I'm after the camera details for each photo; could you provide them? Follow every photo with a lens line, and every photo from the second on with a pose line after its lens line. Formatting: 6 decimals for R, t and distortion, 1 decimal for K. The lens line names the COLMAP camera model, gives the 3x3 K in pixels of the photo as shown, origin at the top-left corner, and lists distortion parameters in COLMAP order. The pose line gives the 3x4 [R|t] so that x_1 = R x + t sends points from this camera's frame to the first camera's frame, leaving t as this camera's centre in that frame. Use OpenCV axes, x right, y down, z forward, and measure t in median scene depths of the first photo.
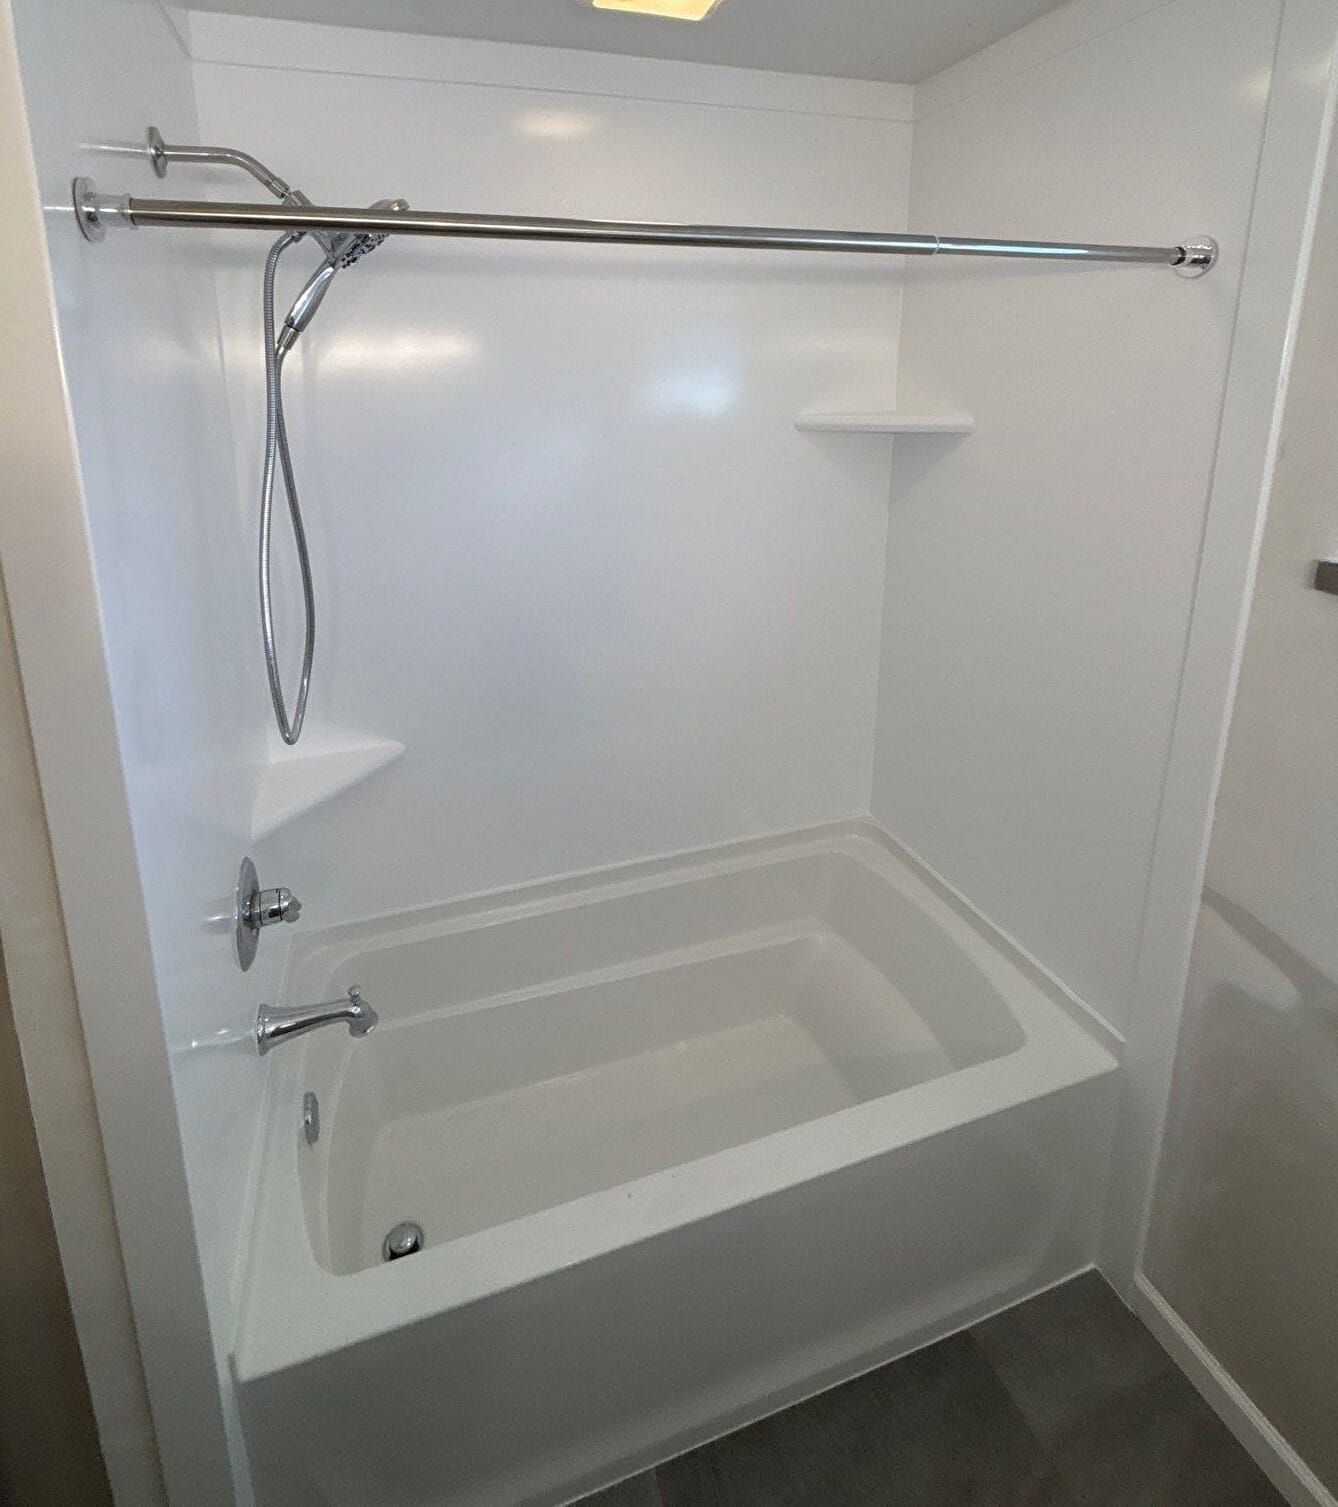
lens RADIAL K [[1159.1, 0, 619.4], [0, 1159.1, 754.2], [0, 0, 1]] dist [0.051315, 0.000844]
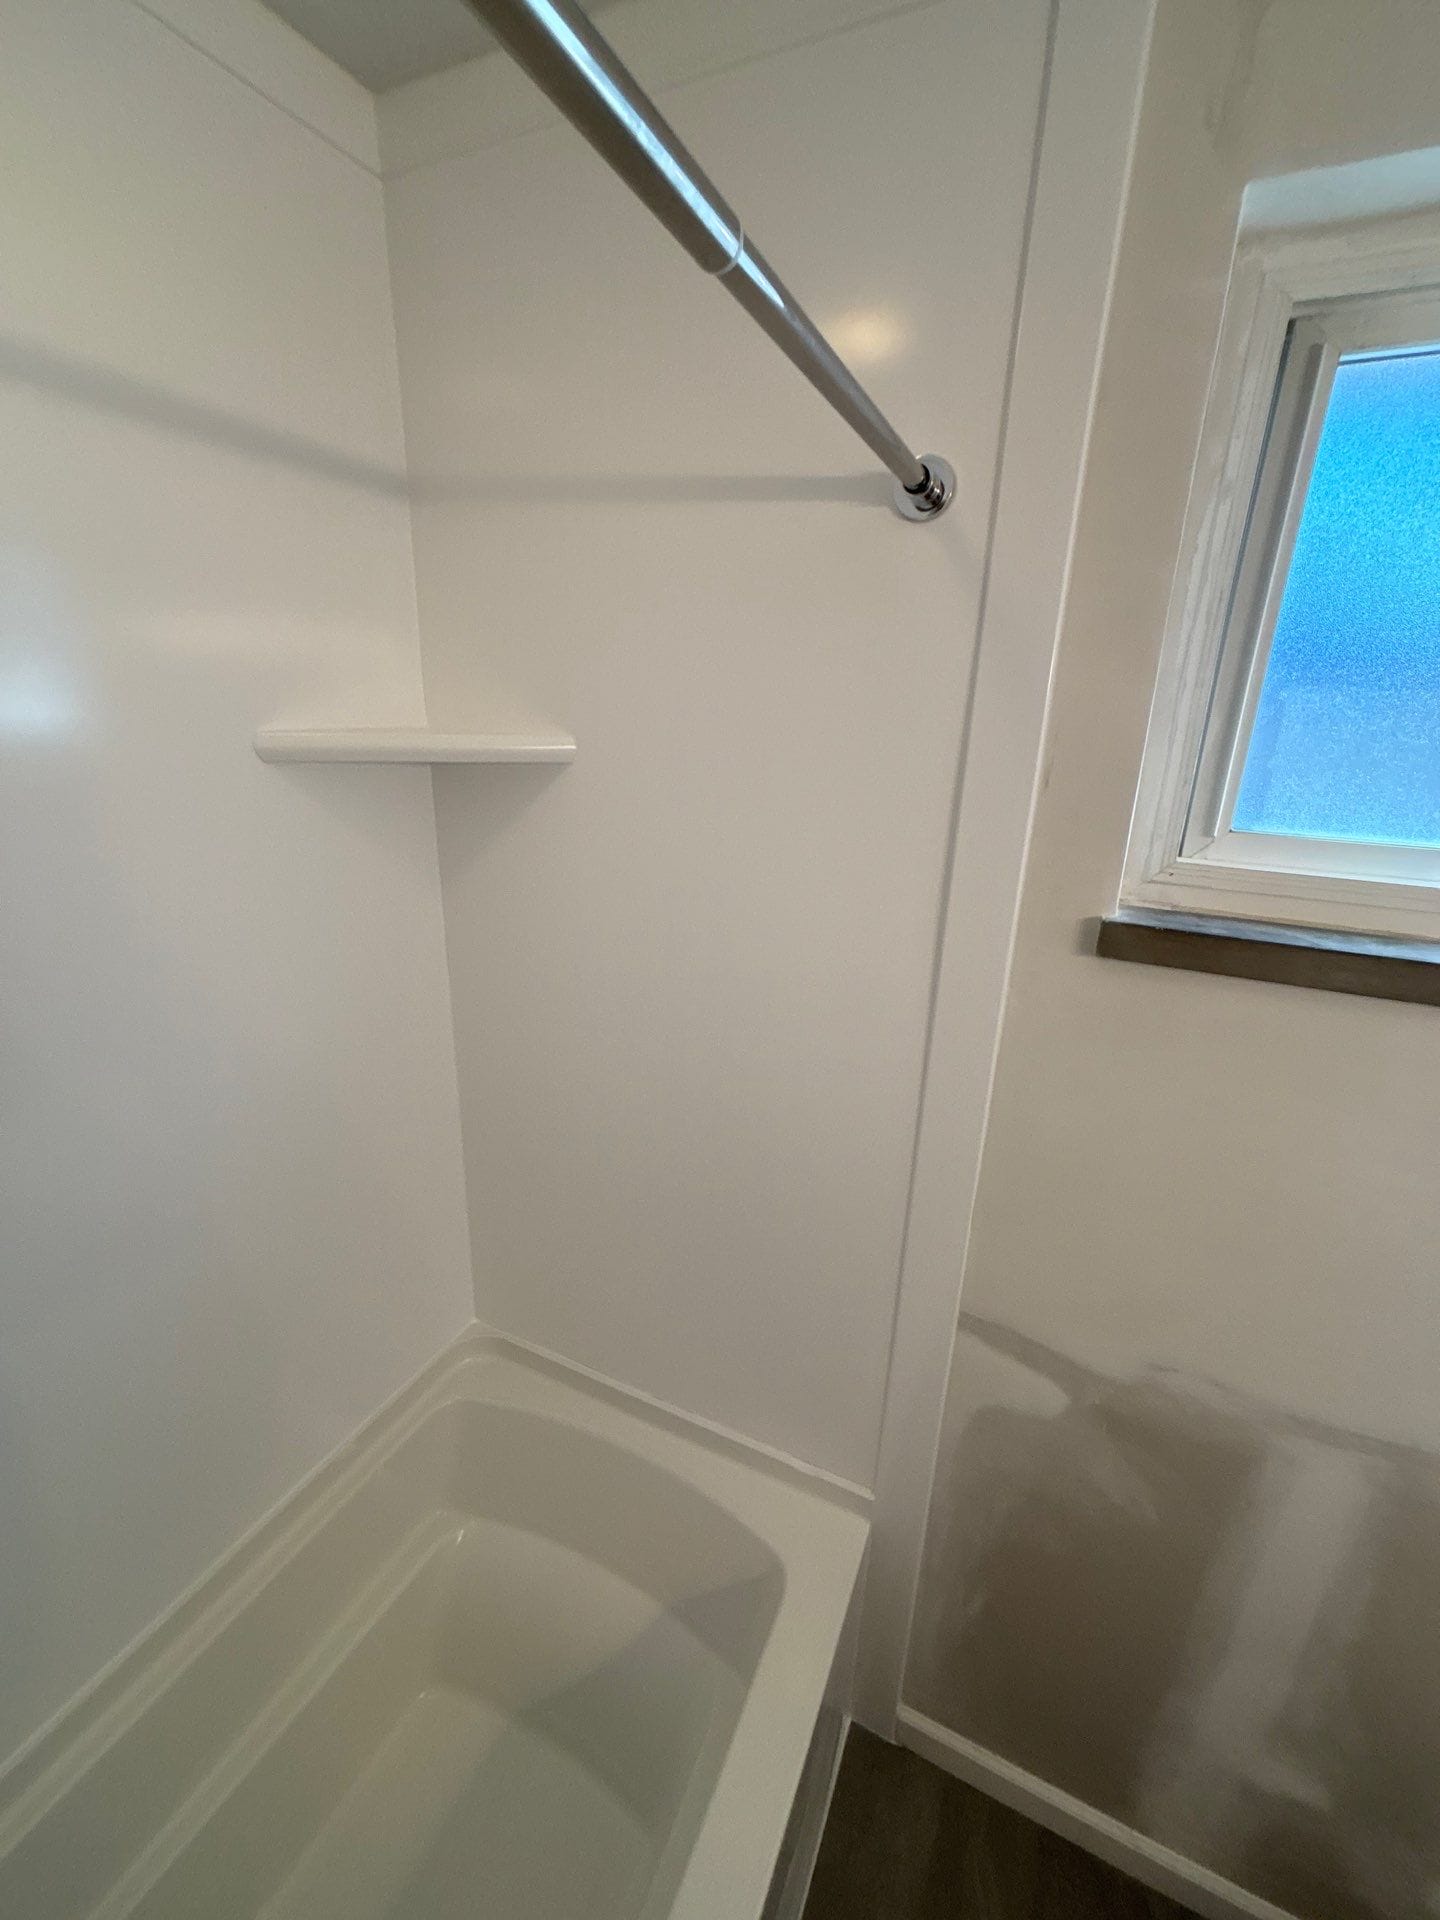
lens RADIAL K [[764.2, 0, 670.6], [0, 764.2, 960.7], [0, 0, 1]] dist [-0.001673, -0.000160]
pose [[0.718836, -0.195787, 0.667040, 0.047446], [0.207184, 0.976254, 0.063274, -0.186658], [-0.663588, 0.092717, 0.742330, 0.674728]]
